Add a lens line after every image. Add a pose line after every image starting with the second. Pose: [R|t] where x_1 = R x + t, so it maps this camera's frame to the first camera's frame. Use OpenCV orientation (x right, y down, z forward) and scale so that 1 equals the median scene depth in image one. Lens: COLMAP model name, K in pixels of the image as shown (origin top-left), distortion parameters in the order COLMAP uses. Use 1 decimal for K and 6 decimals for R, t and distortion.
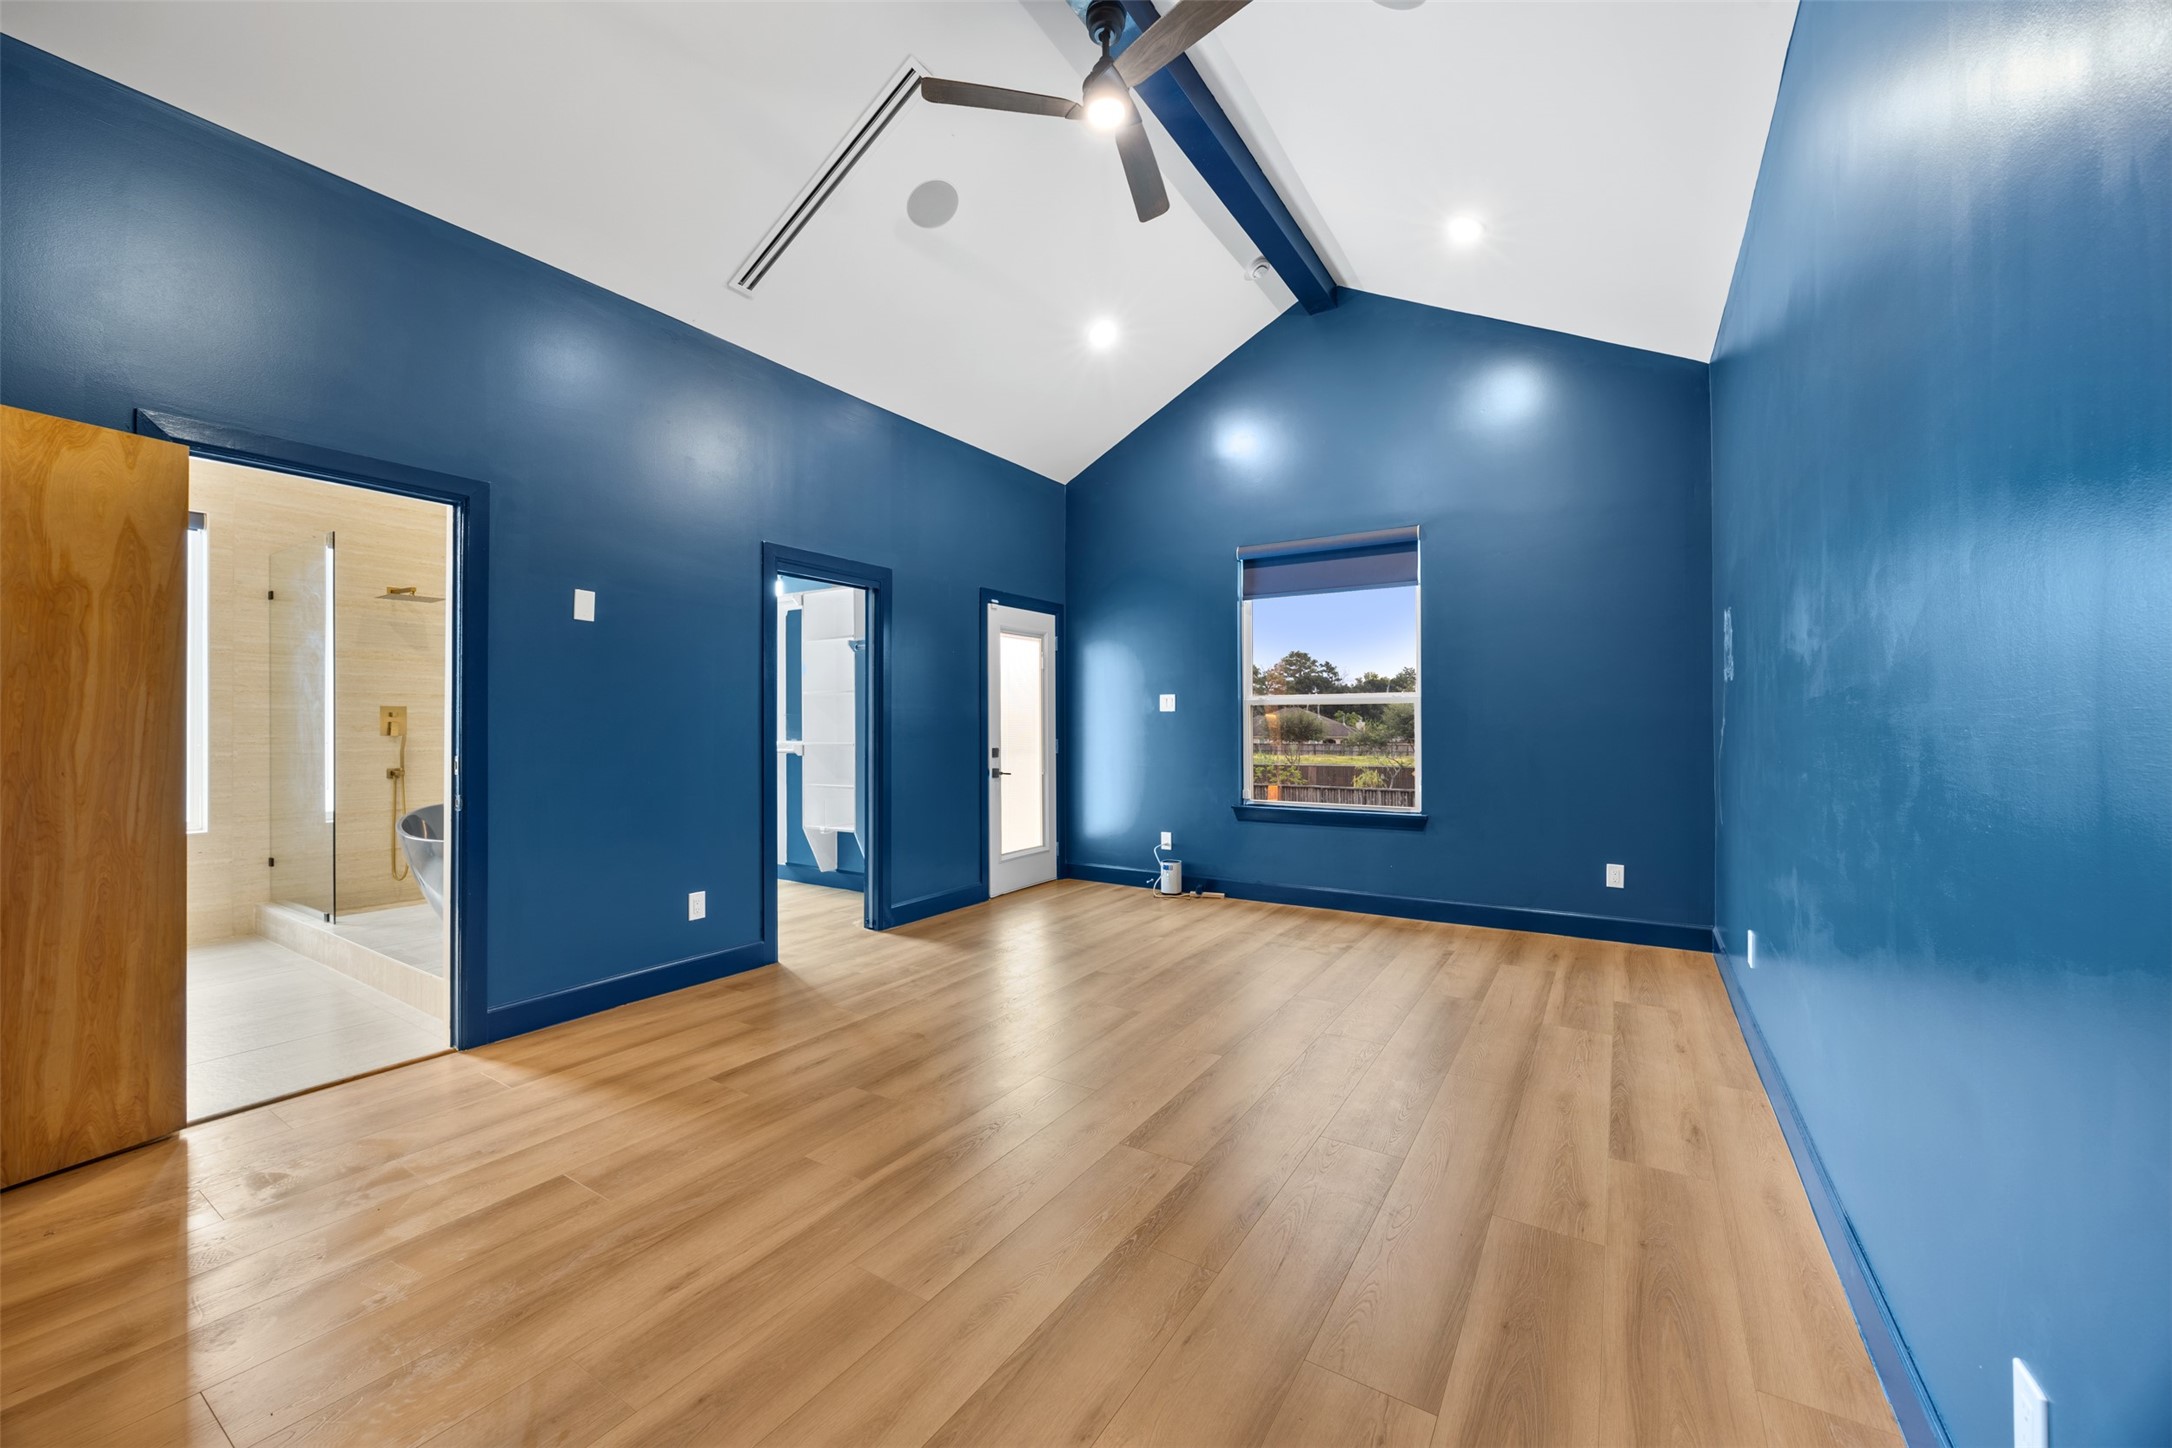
lens RADIAL K [[827.1, 0, 1084.9], [0, 827.1, 722.0], [0, 0, 1]] dist [-0.003104, -0.000093]
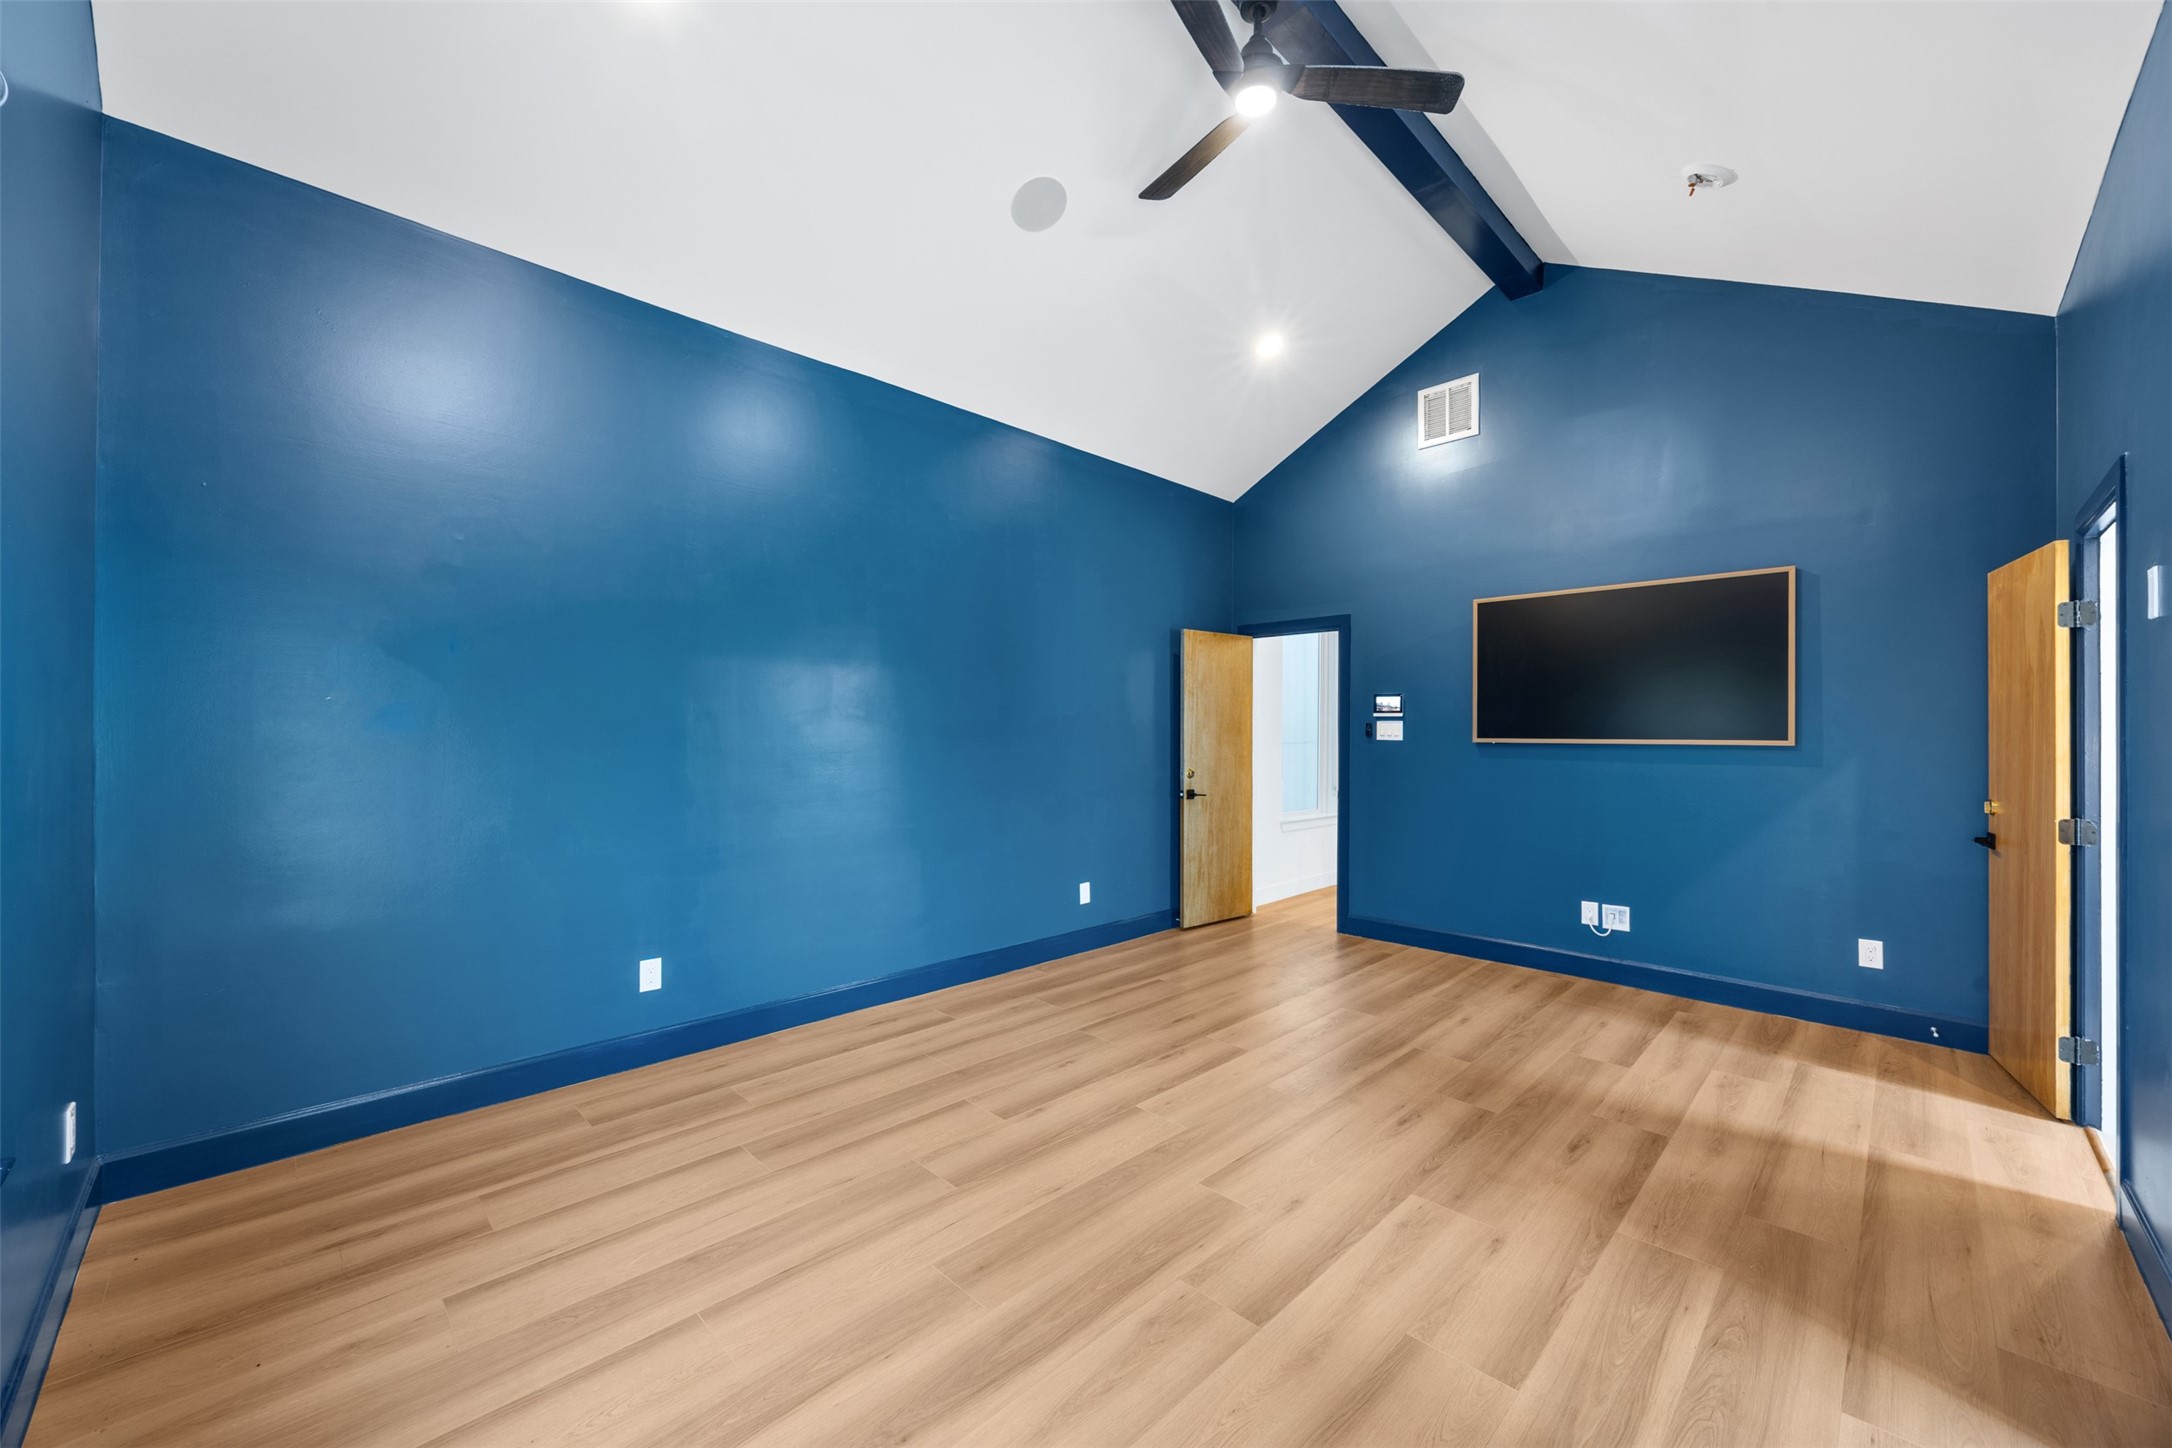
lens RADIAL K [[827.1, 0, 1088.2], [0, 827.1, 730.5], [0, 0, 1]] dist [-0.003104, -0.000093]
pose [[-0.977718, 0.001011, 0.209920, 0.013400], [-0.000117, 0.999986, -0.005358, -0.047292], [-0.209922, -0.005263, -0.977704, 2.159964]]
